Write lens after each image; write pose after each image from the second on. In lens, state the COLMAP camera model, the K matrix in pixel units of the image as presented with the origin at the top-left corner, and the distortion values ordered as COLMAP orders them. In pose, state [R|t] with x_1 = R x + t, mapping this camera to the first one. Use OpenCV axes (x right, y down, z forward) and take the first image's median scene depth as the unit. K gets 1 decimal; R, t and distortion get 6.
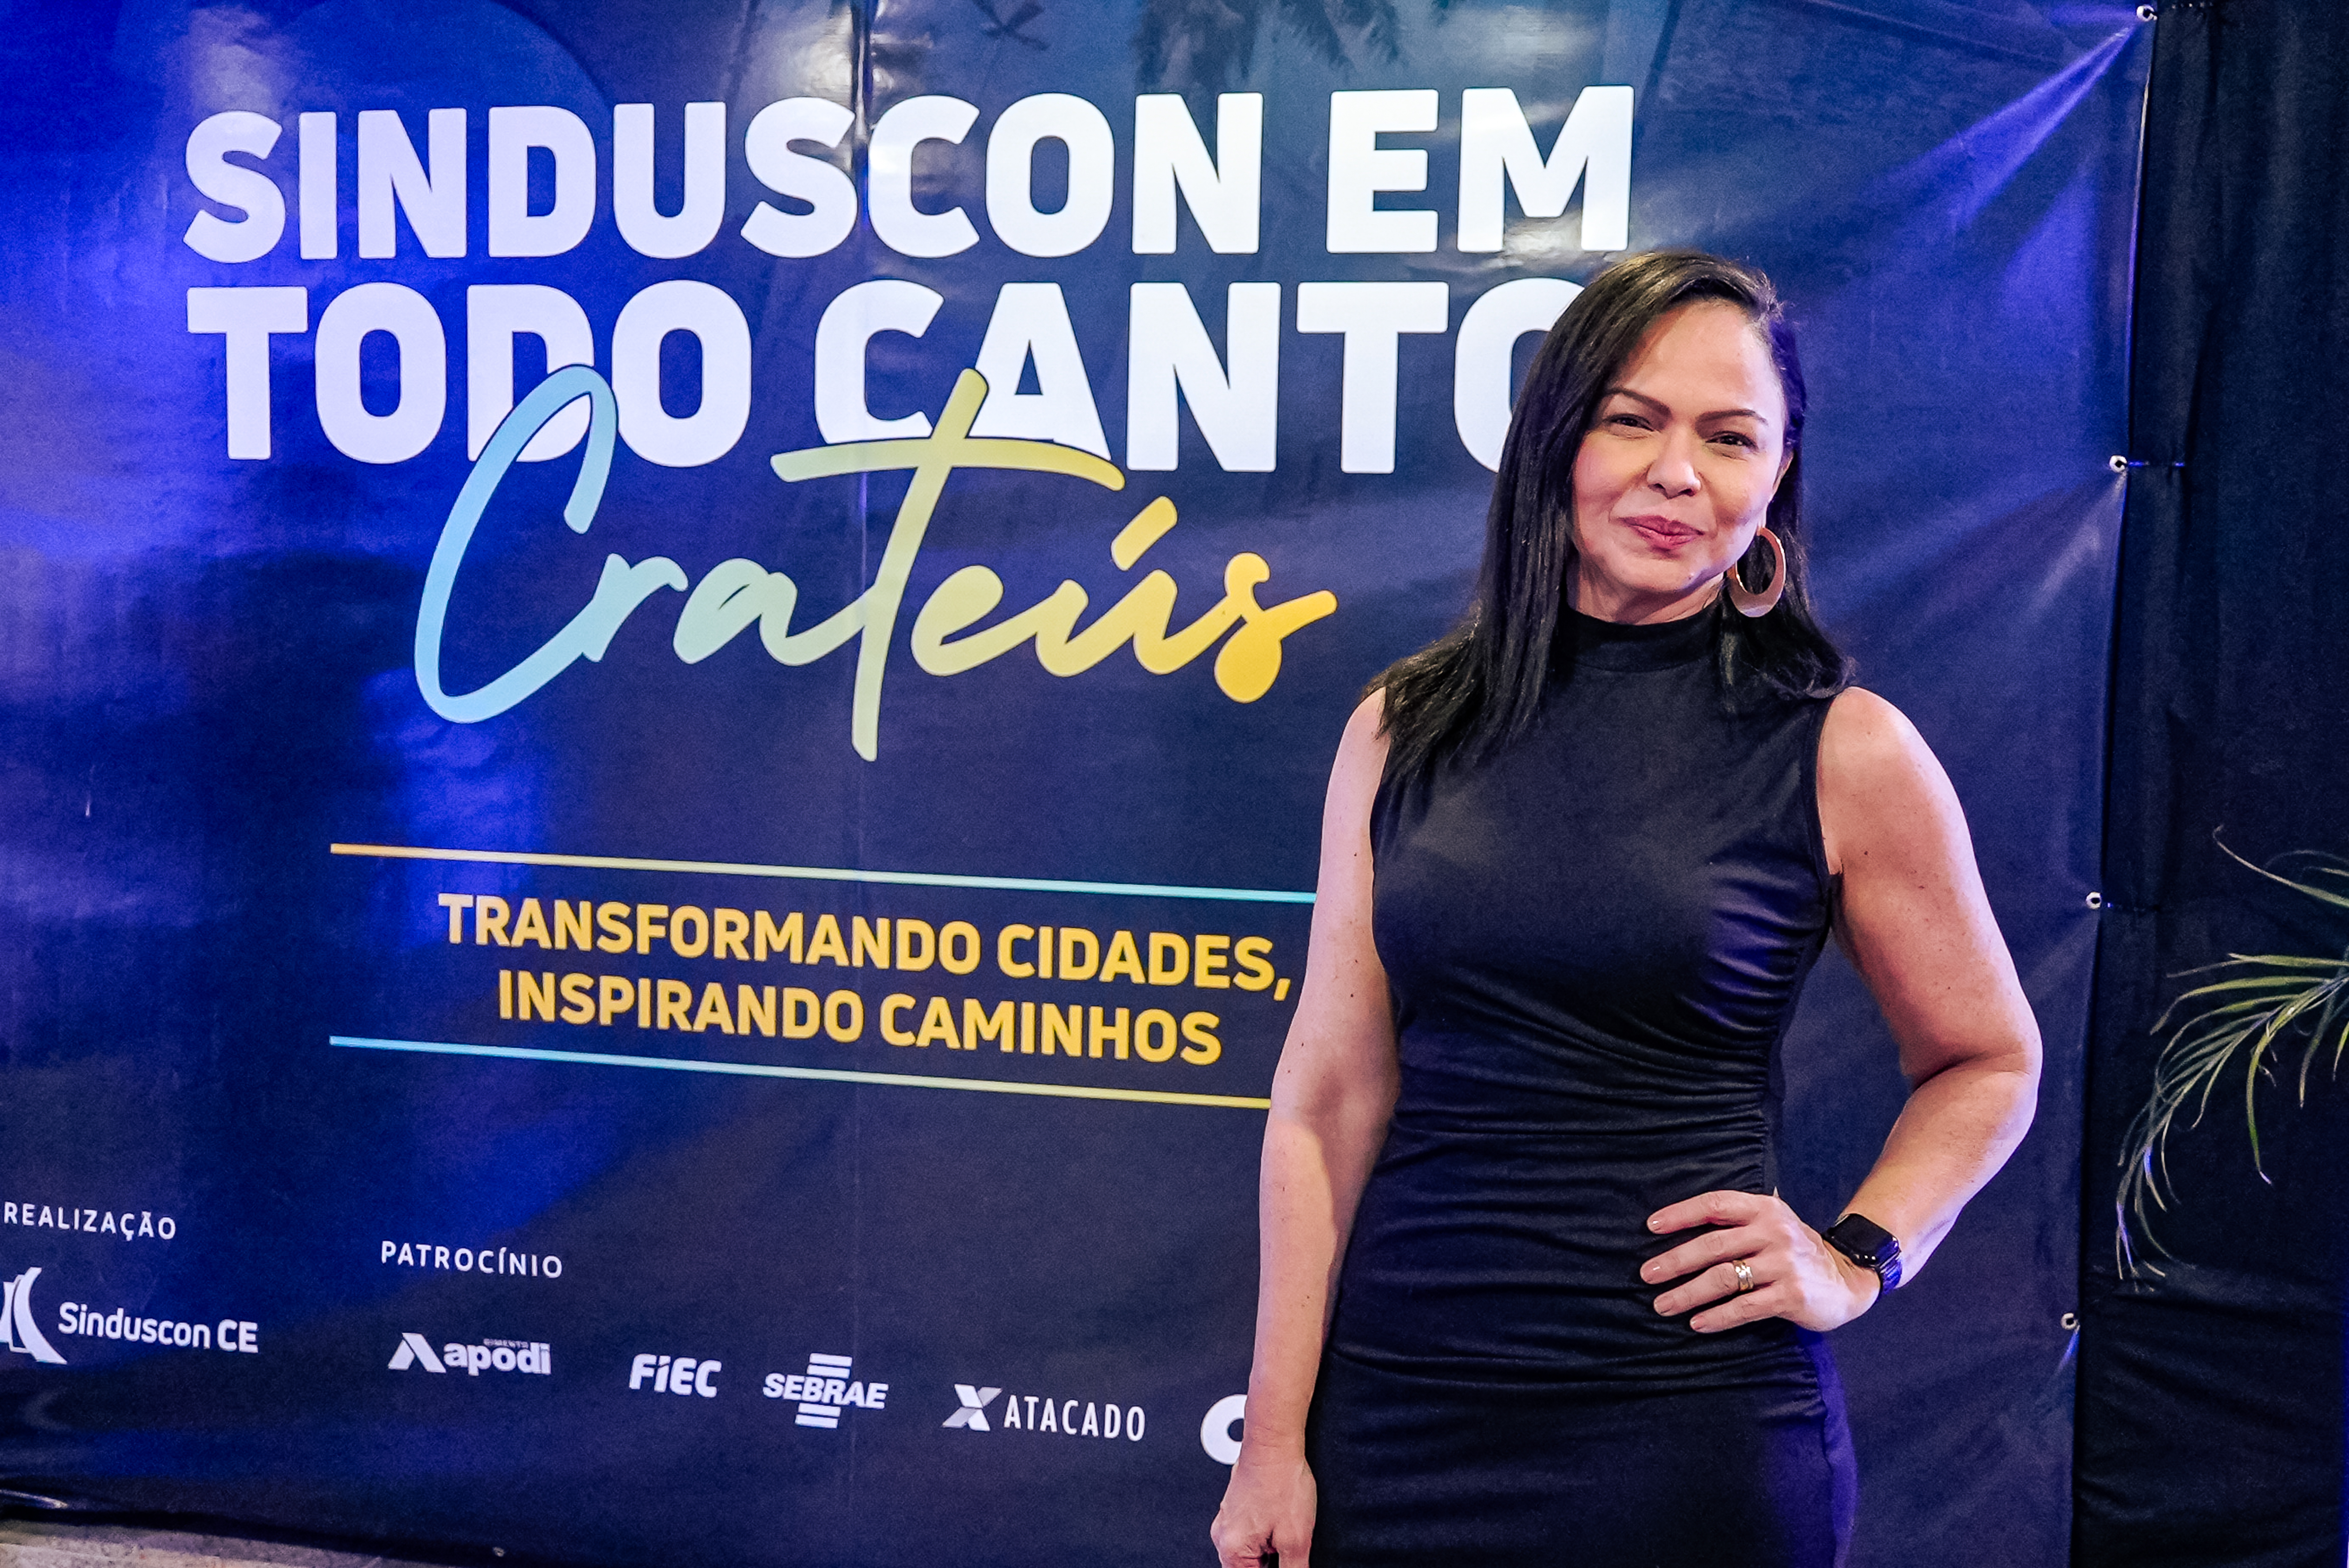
lens RADIAL K [[2456.3, 0, 1157.0], [0, 2456.3, 780.4], [0, 0, 1]] dist [0.006863, 0.000000]
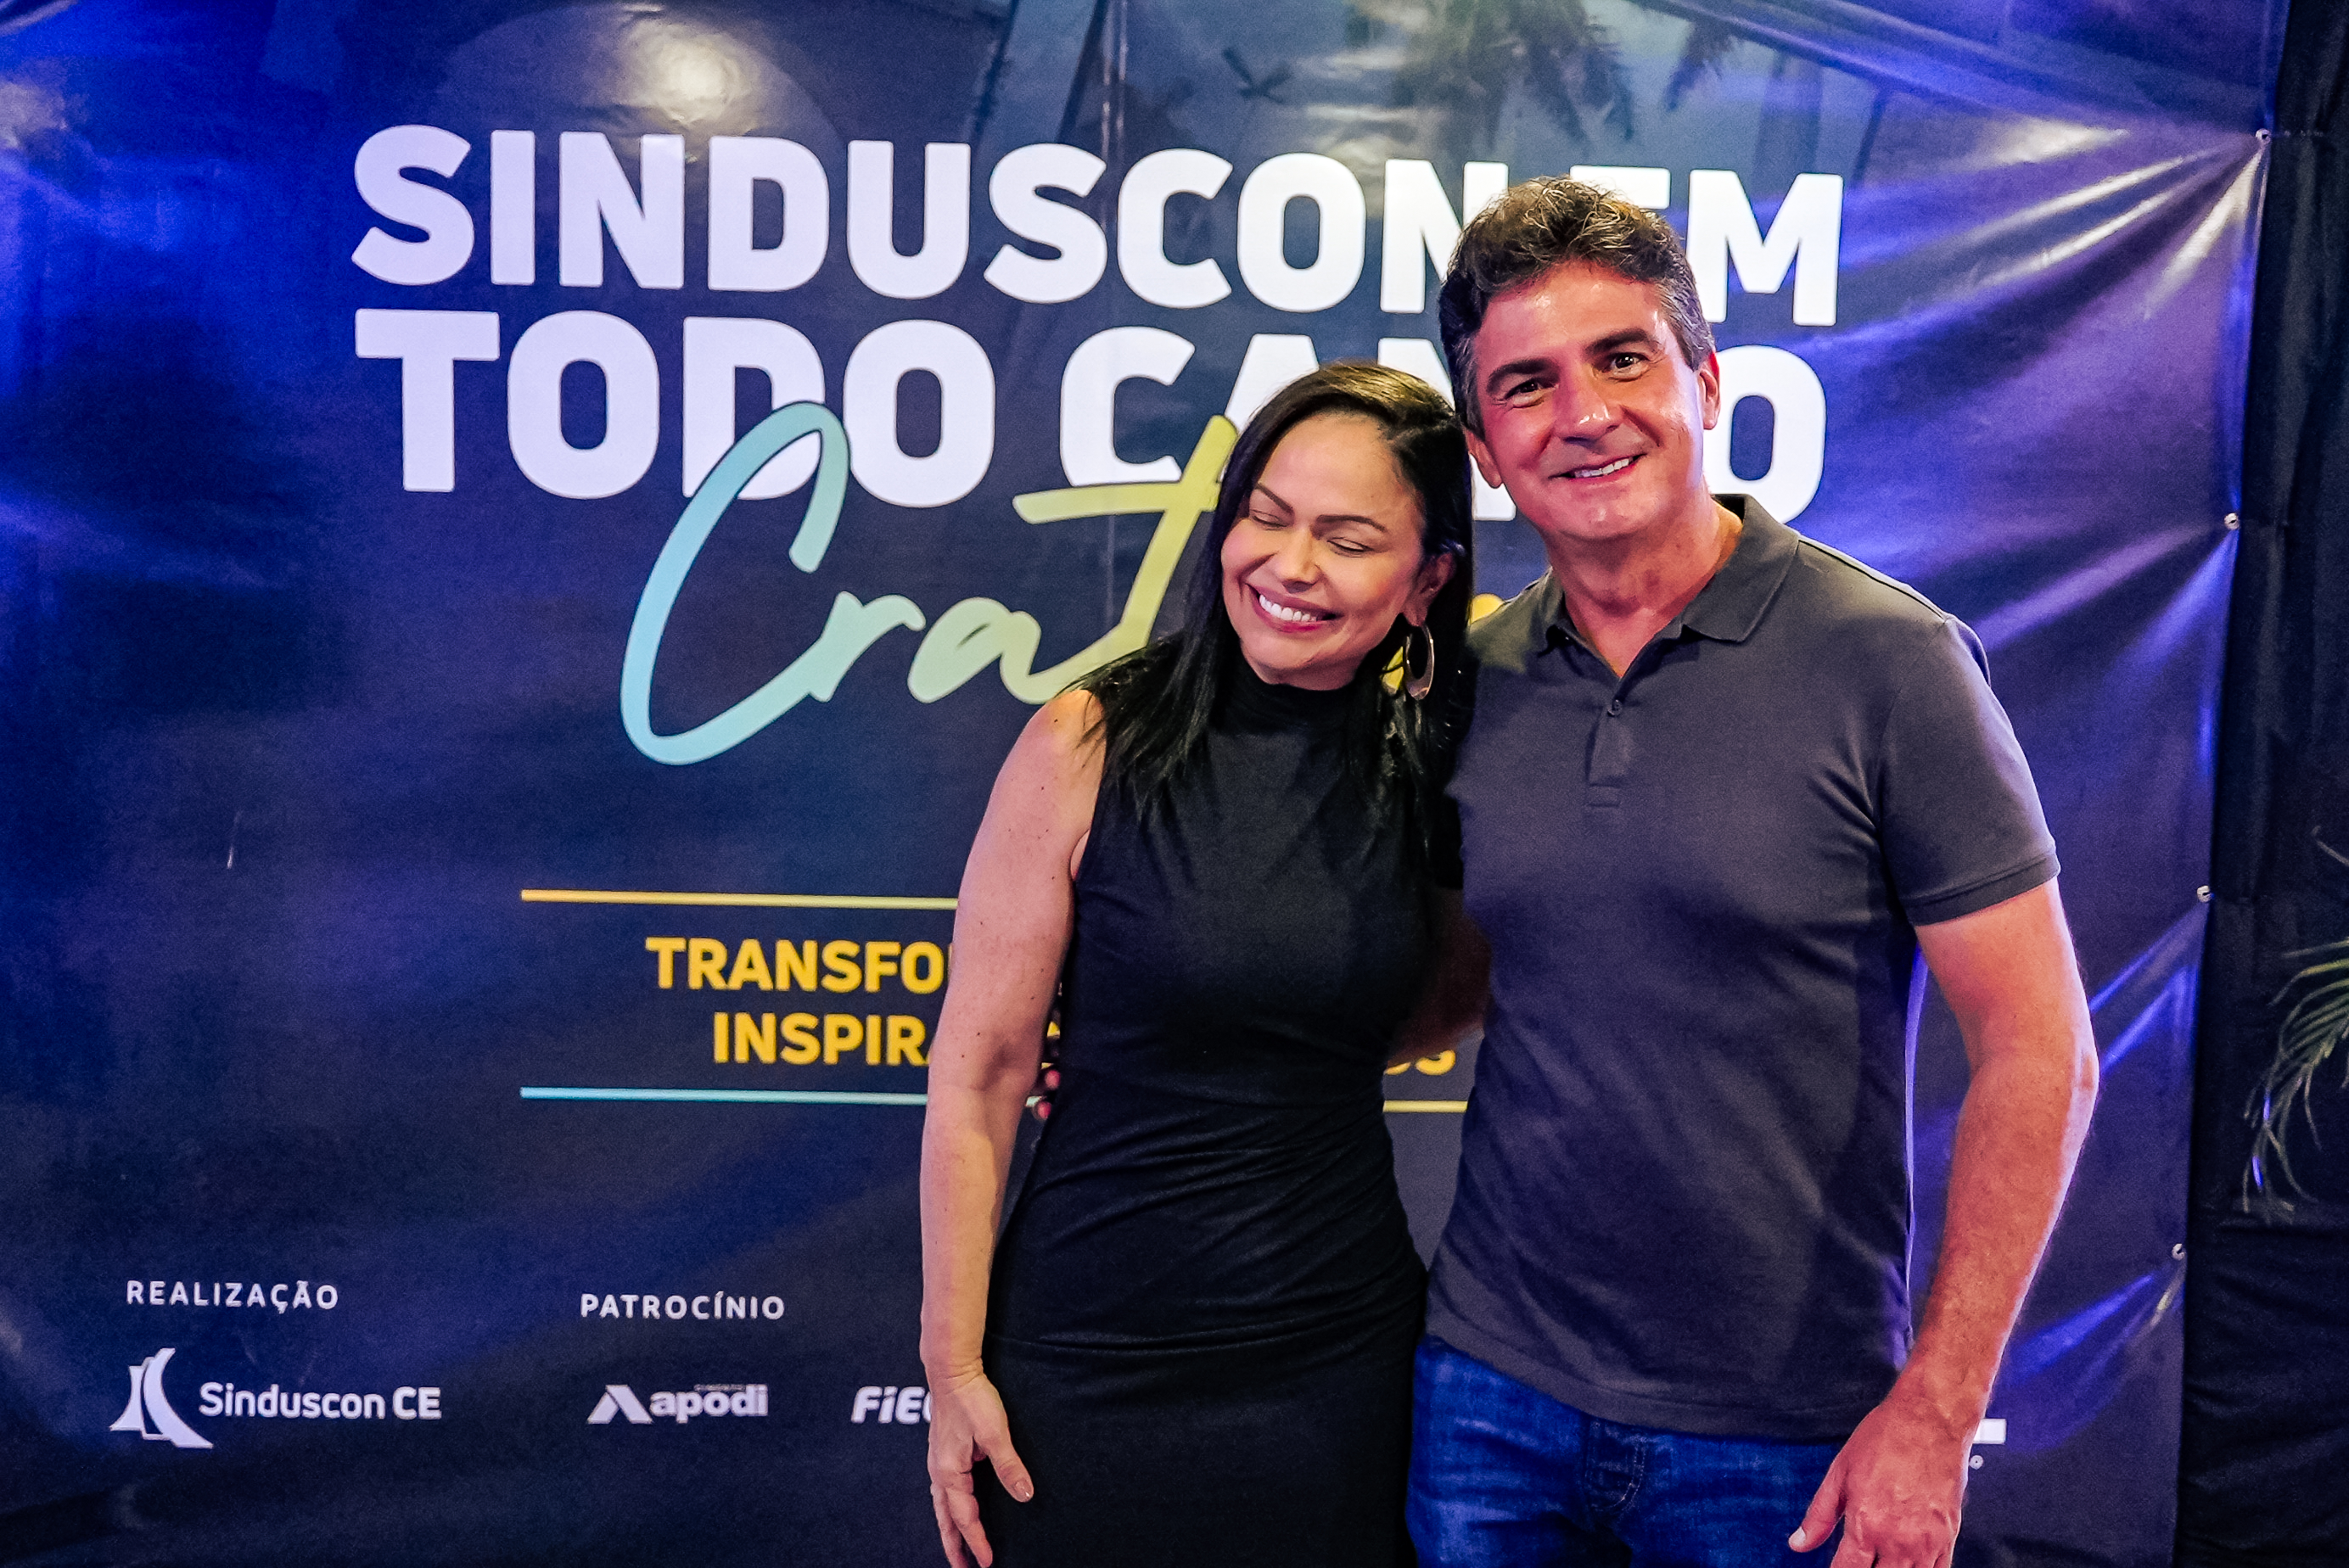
lens RADIAL K [[2456.3, 0, 1140.6], [0, 2456.3, 778.7], [0, 0, 1]] dist [0.006863, 0.000000]
pose [[0.965994, -0.023641, 0.257480, -0.369861], [0.016429, 0.999411, 0.030128, -0.045762], [-0.258040, -0.024873, 0.965814, 0.005499]]
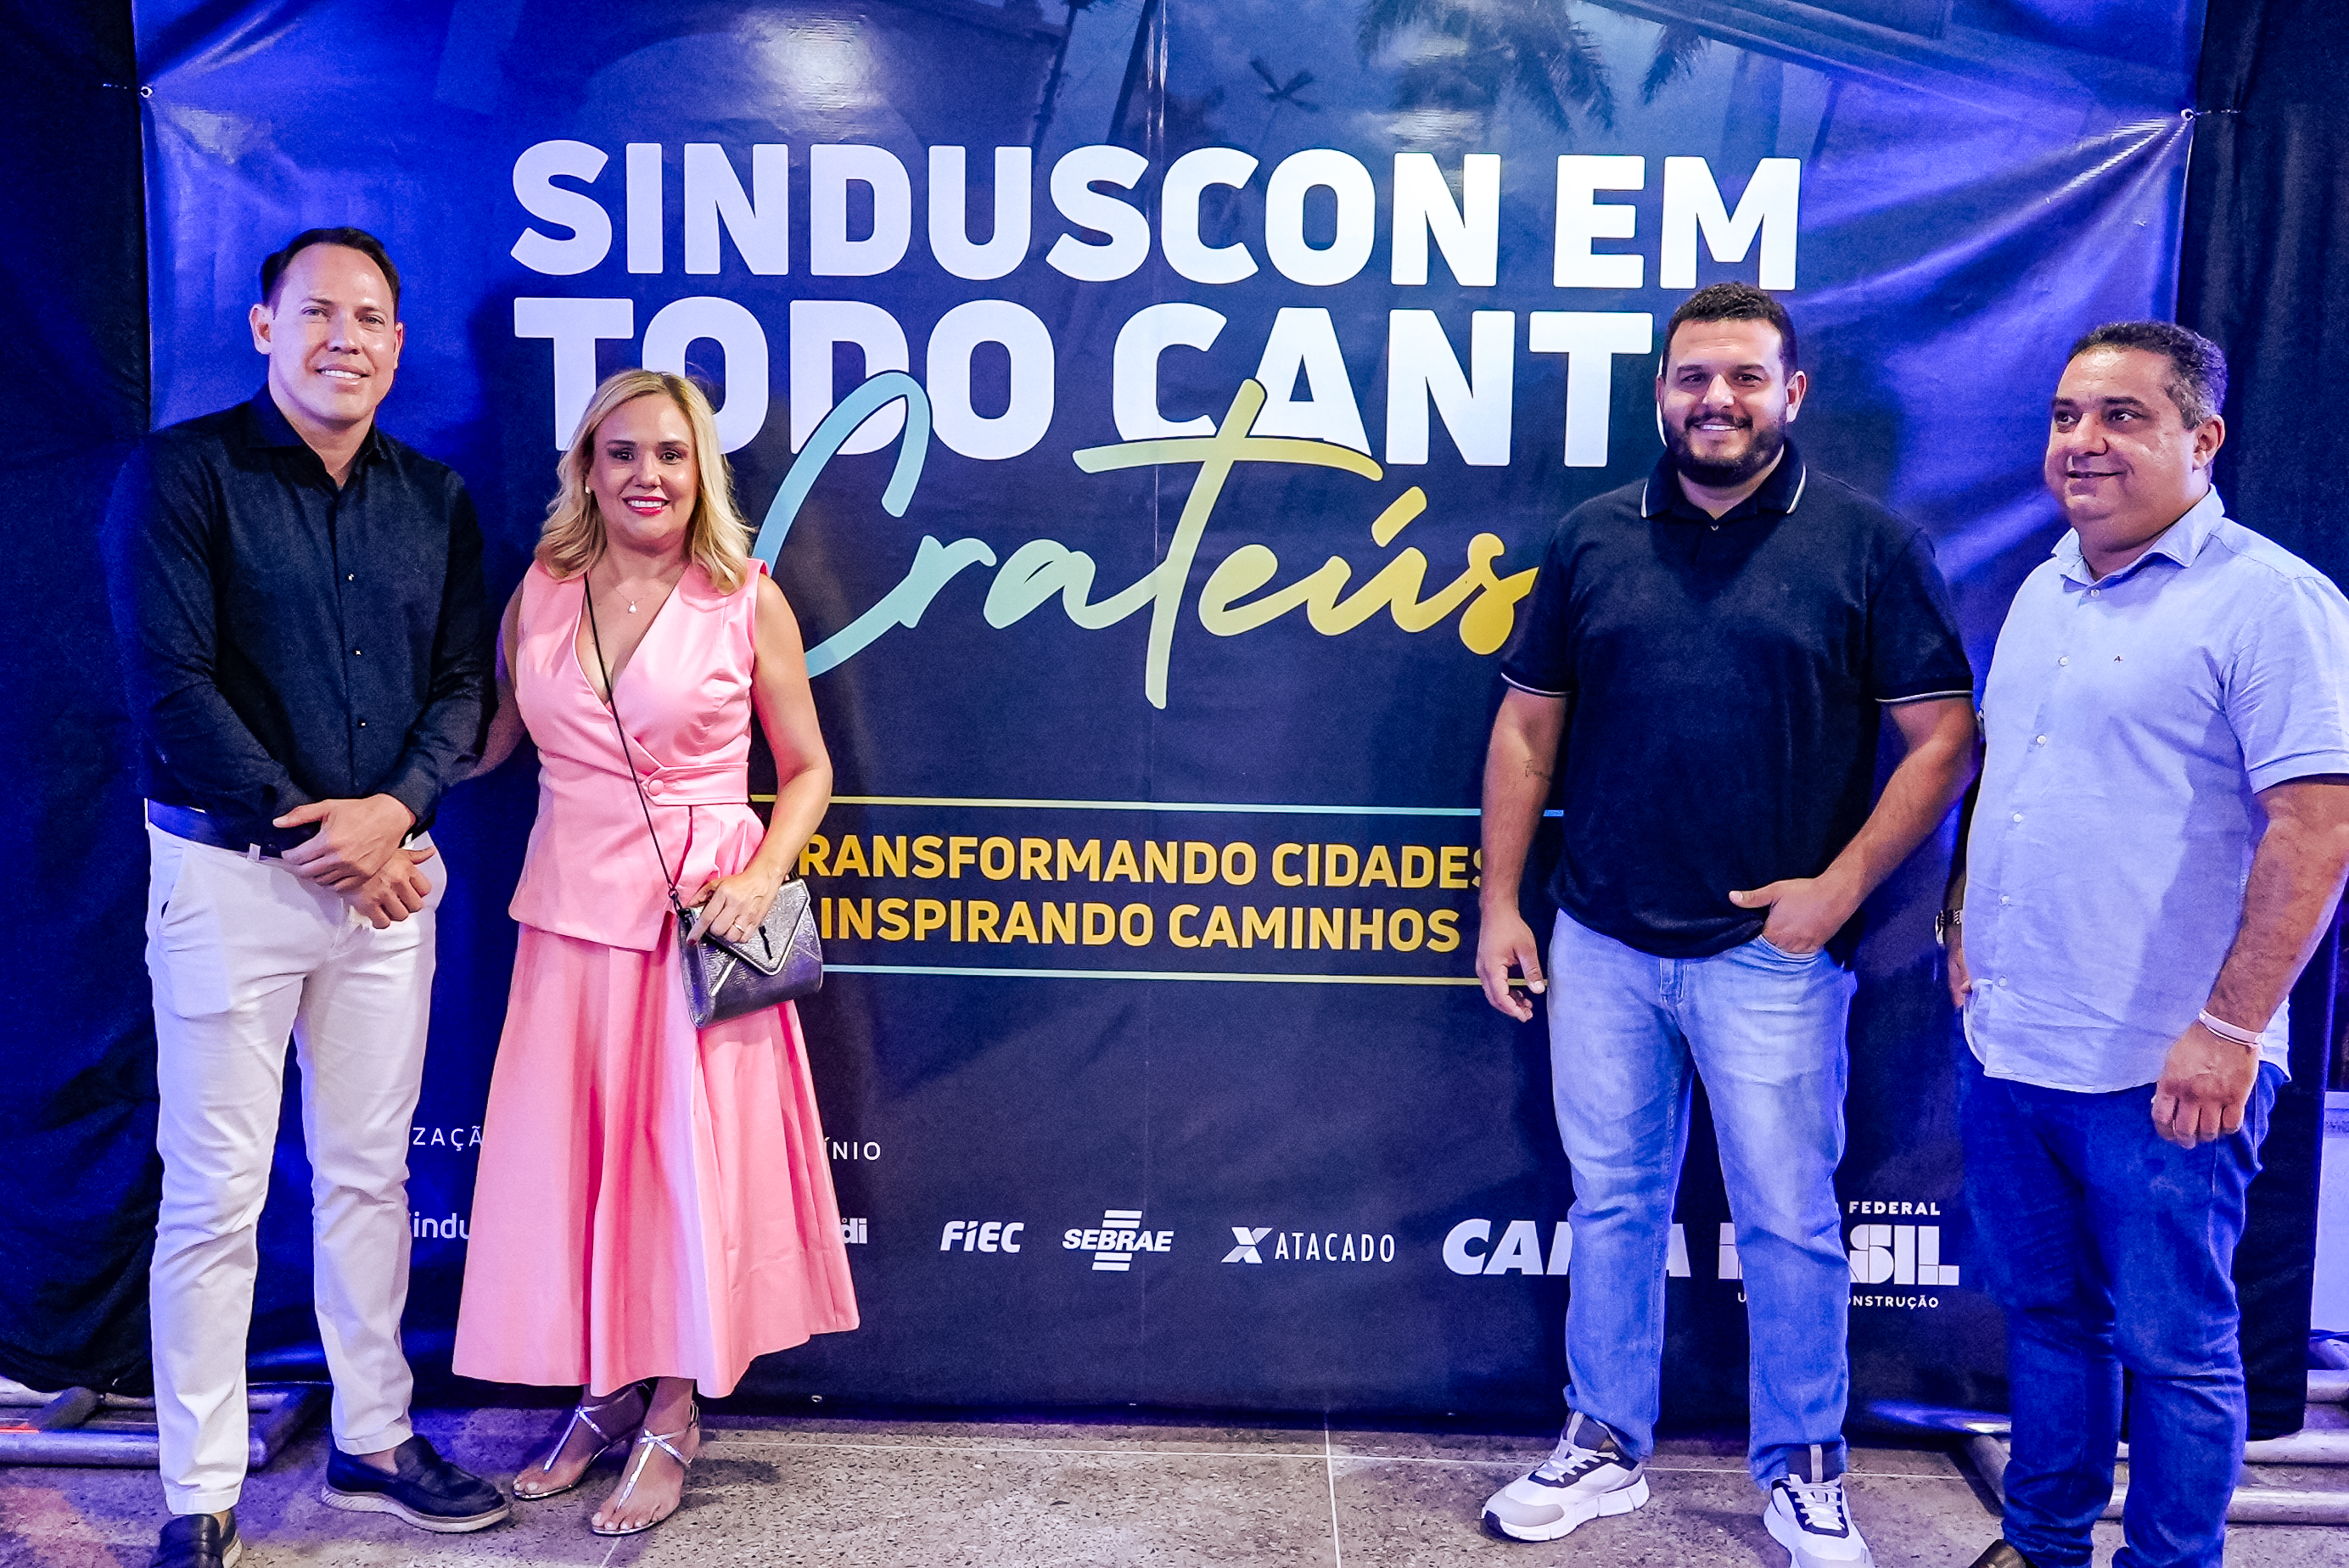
lens RADIAL K [[2456.3, 0, 1147.6], [0, 2456.3, 775.0], [0, 0, 1]] dist [0.006863, 0.000000]
pose [[0.981272, -0.029221, 0.190398, -0.349388], [0.021681, 0.998901, 0.041561, -0.025650], [-0.191404, -0.036655, 0.980827, -0.162085]]
